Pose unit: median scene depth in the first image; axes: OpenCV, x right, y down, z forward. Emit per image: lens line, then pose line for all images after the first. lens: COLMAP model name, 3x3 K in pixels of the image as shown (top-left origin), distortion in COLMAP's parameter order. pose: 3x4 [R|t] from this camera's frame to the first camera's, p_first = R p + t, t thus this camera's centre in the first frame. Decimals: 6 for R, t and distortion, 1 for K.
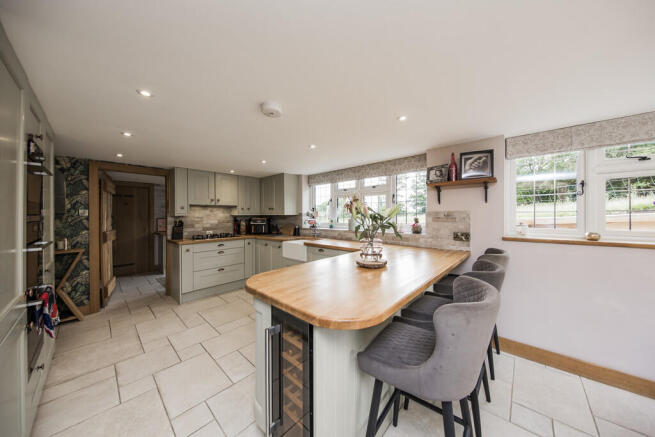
lens RADIAL K [[222.7, 0, 341.2], [0, 222.7, 218.4], [0, 0, 1]] dist [-0.002750, -0.000361]
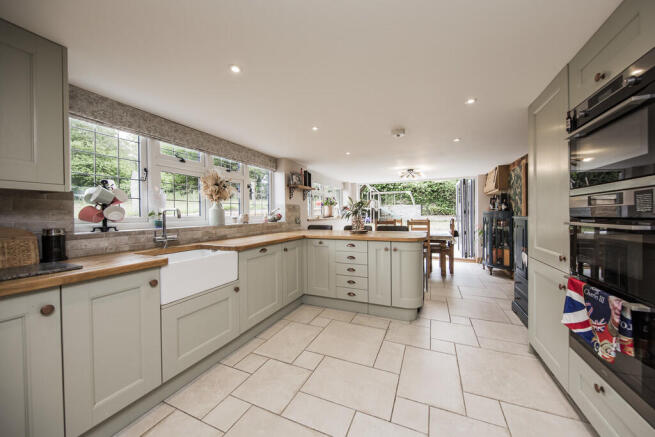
lens RADIAL K [[222.7, 0, 338.1], [0, 222.7, 215.5], [0, 0, 1]] dist [-0.002750, -0.000361]
pose [[-0.325998, -0.012131, 0.945293, -0.707614], [0.010342, 0.999812, 0.016397, 0.013880], [-0.945314, 0.015121, -0.325811, 0.821230]]
